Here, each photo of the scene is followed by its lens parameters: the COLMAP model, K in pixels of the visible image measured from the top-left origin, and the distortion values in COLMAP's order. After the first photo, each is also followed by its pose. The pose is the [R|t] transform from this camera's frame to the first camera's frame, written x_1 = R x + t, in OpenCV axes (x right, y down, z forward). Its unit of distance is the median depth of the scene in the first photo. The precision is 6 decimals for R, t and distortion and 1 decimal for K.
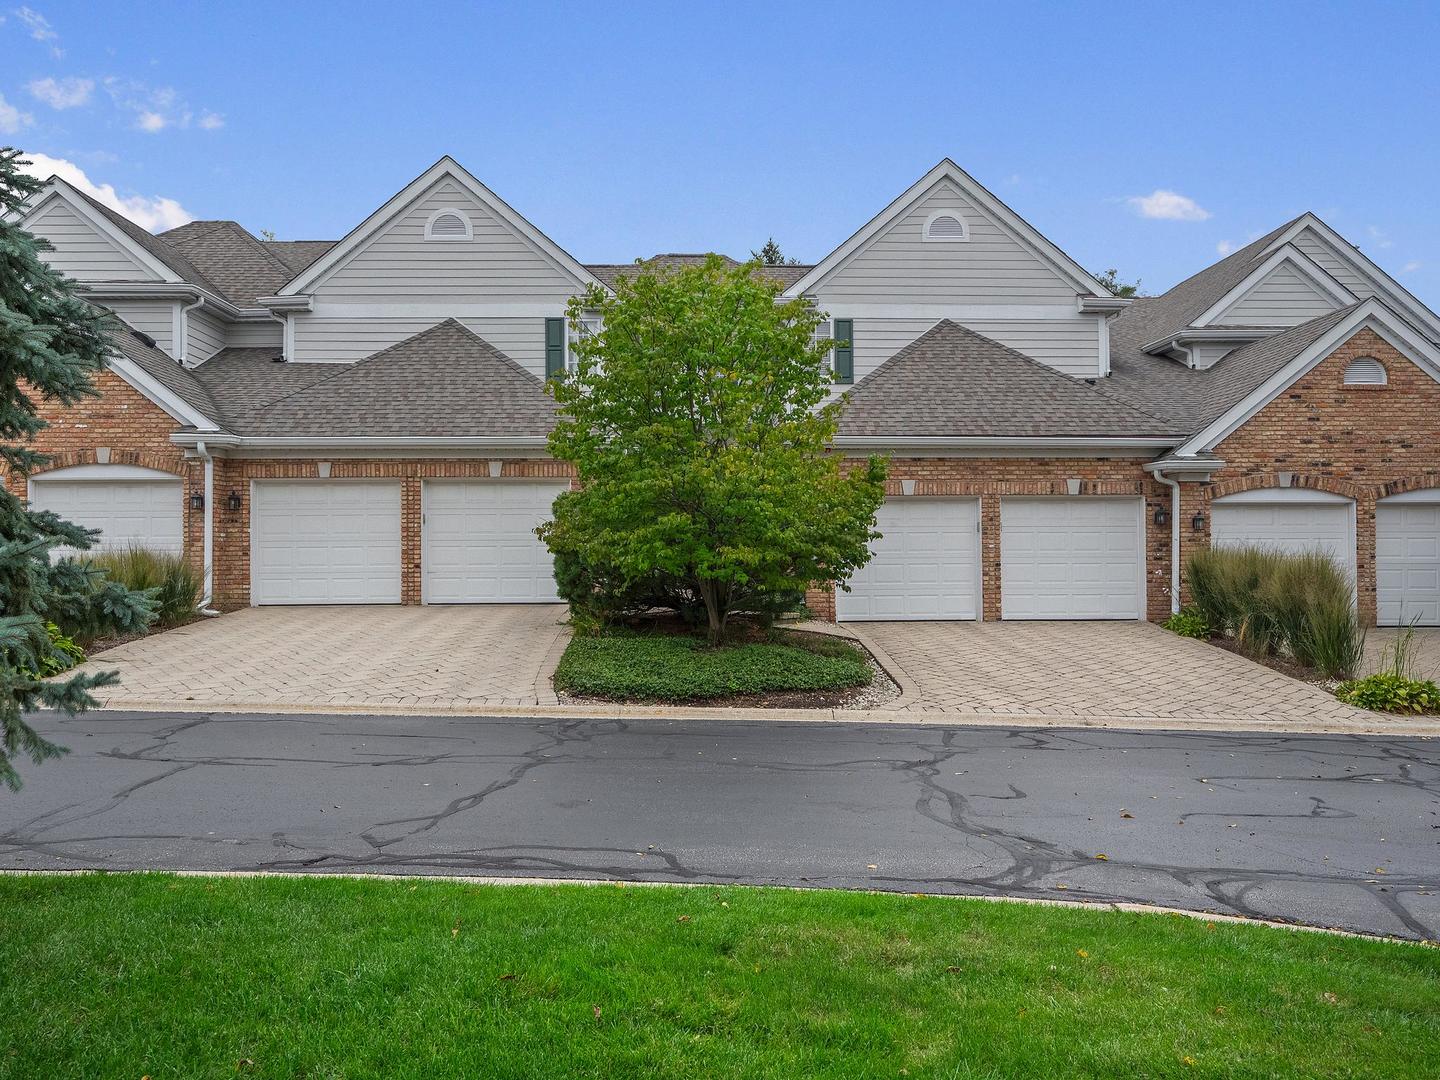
lens RADIAL K [[920.7, 0, 719.6], [0, 920.7, 537.8], [0, 0, 1]] dist [0.002026, 0.000238]
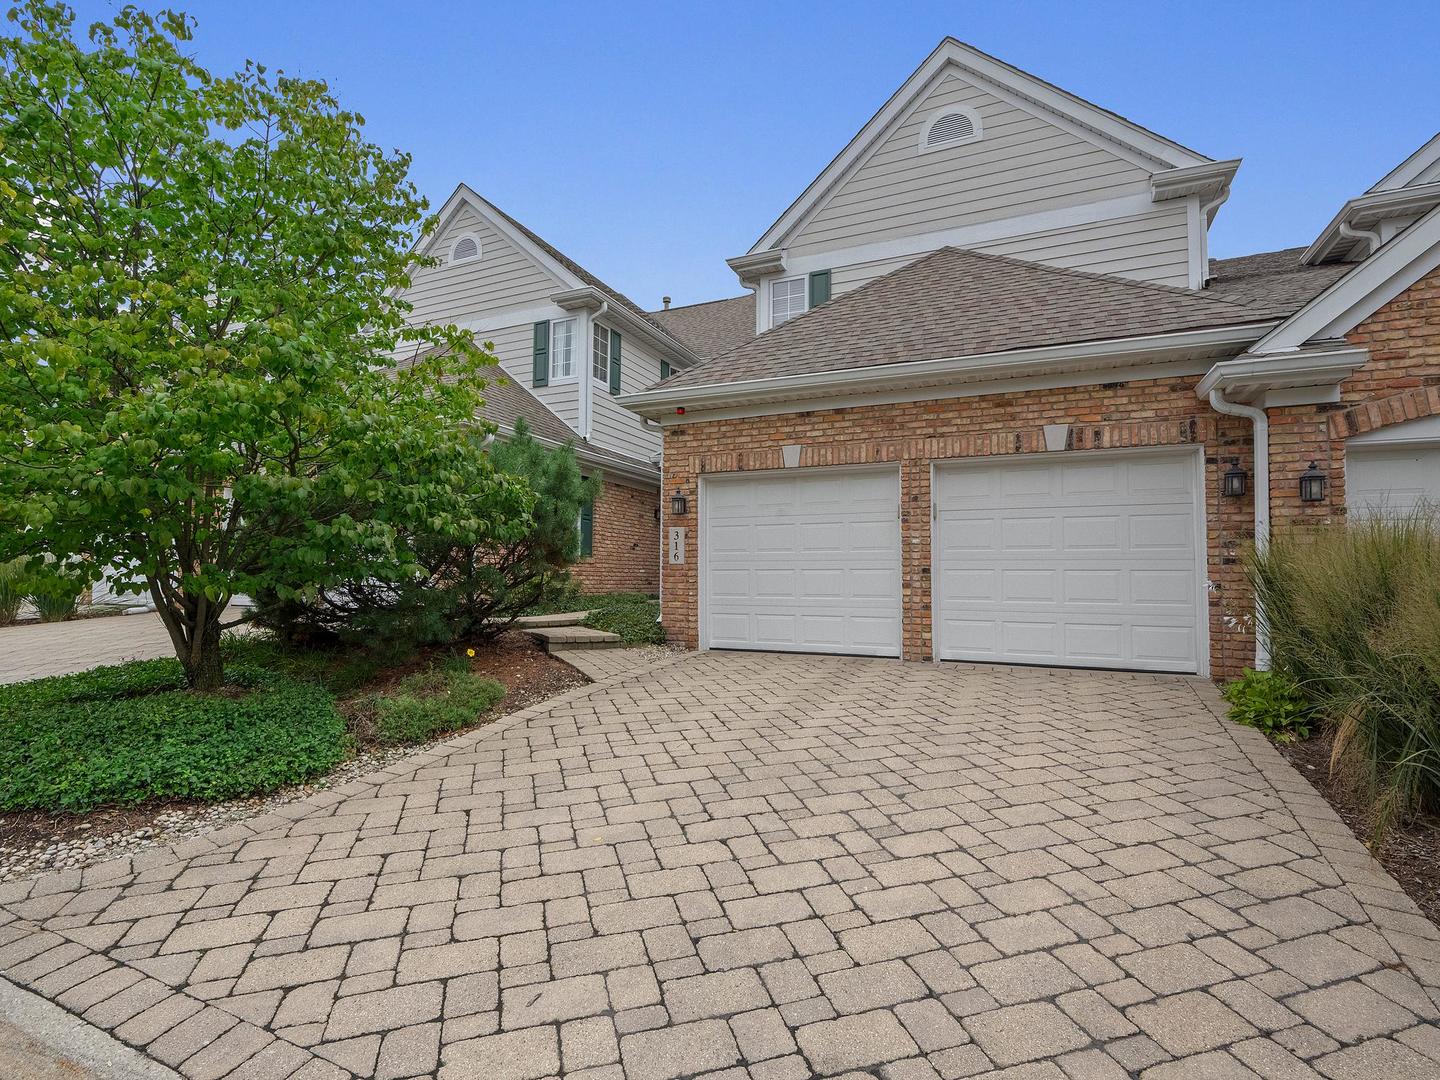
lens RADIAL K [[682.8, 0, 719.9], [0, 682.8, 544.5], [0, 0, 1]] dist [-0.002753, -0.000718]
pose [[0.919362, -0.006844, -0.393353, 0.356529], [-0.005317, 0.999541, -0.029818, 0.026004], [0.393377, 0.029505, 0.918904, 0.520305]]
